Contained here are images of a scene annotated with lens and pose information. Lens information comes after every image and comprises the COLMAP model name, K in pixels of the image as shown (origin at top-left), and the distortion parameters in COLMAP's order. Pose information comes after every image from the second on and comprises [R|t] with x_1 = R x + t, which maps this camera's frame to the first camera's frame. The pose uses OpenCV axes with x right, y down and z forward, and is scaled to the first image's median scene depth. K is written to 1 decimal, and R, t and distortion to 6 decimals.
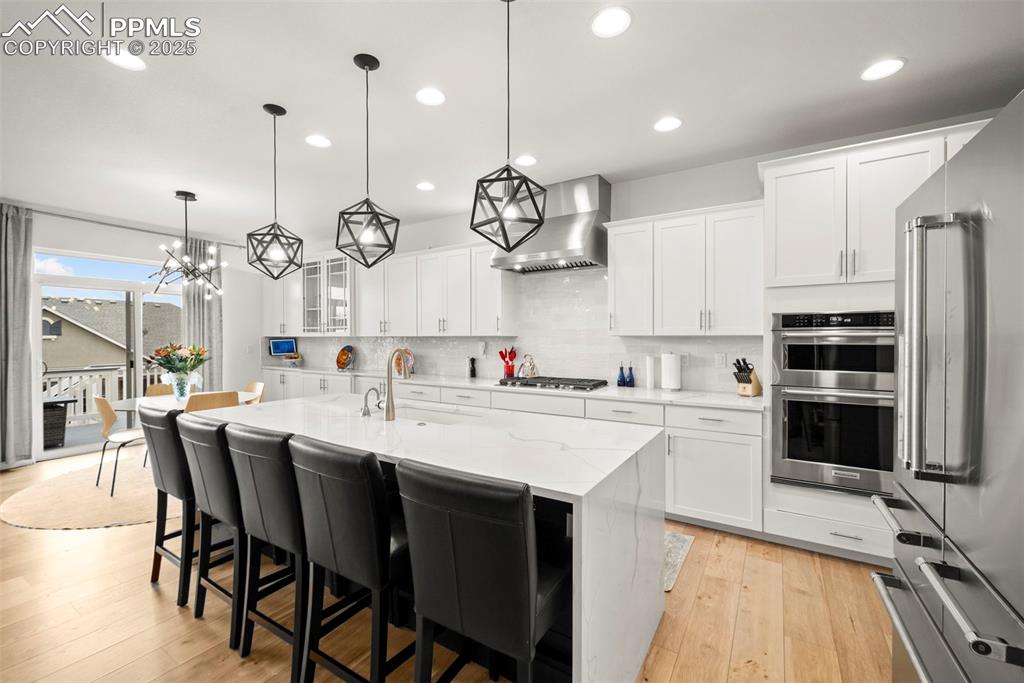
lens RADIAL K [[425.3, 0, 503.6], [0, 425.3, 338.7], [0, 0, 1]] dist [0.000251, 0.000012]
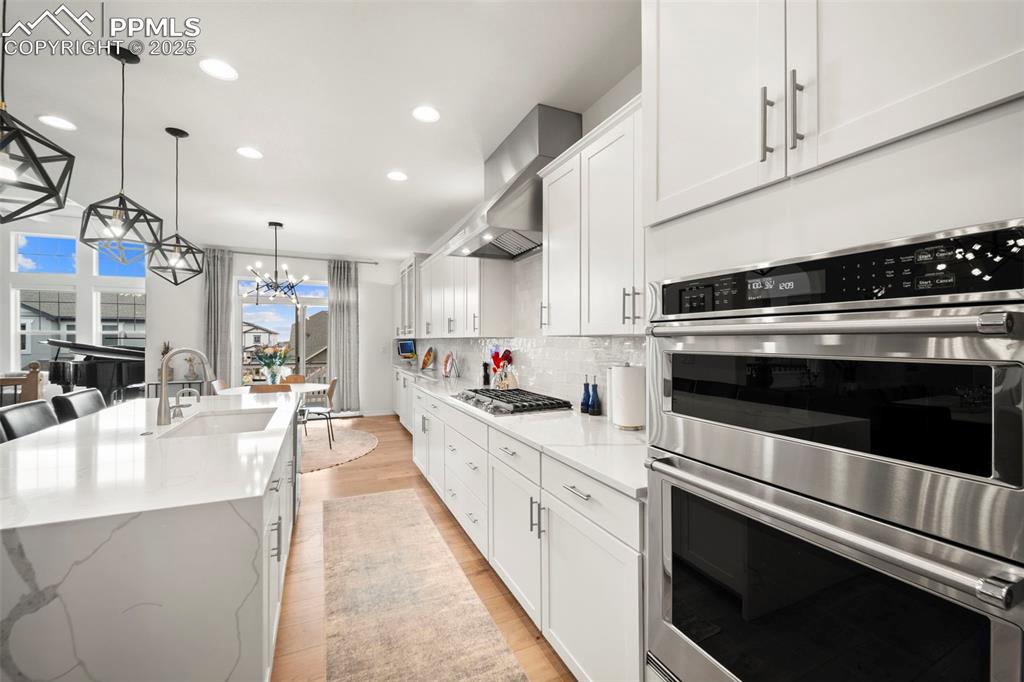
lens RADIAL K [[411.6, 0, 506.1], [0, 411.6, 338.4], [0, 0, 1]] dist [0.001460, 0.000152]
pose [[0.837143, -0.000405, -0.546984, 0.525468], [-0.003191, 0.999979, -0.005624, 0.000900], [0.546975, 0.006454, 0.837124, 0.395686]]
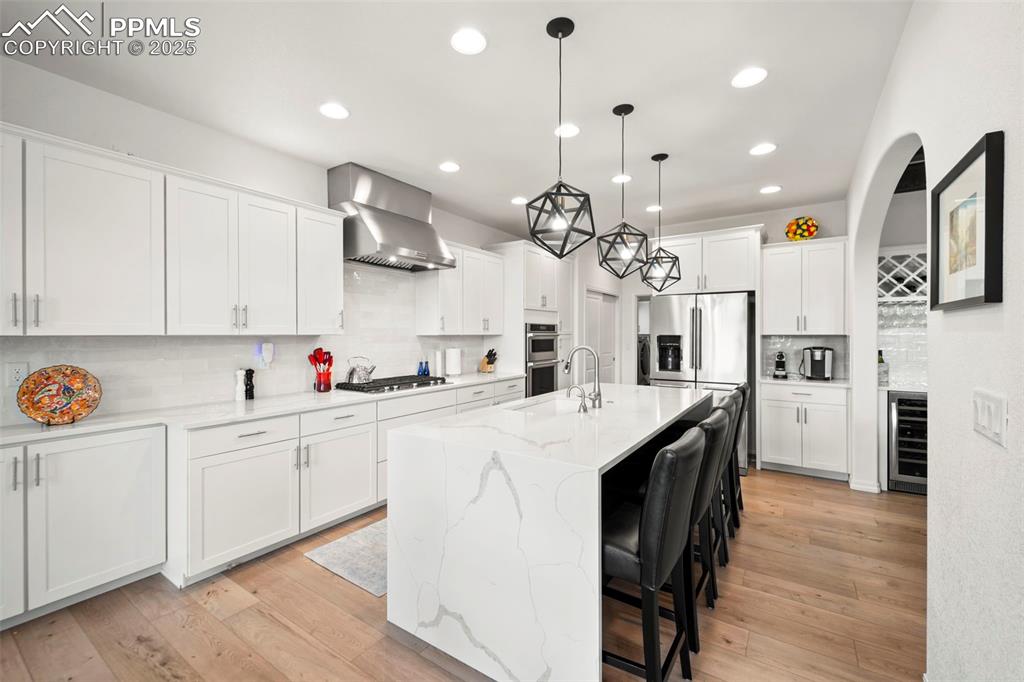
lens RADIAL K [[425.3, 0, 503.6], [0, 425.3, 338.2], [0, 0, 1]] dist [0.000251, 0.000012]
pose [[0.035621, -0.006920, 0.999341, -0.872469], [0.005731, 0.999961, 0.006720, -0.004466], [-0.999349, 0.005488, 0.035659, 0.737601]]
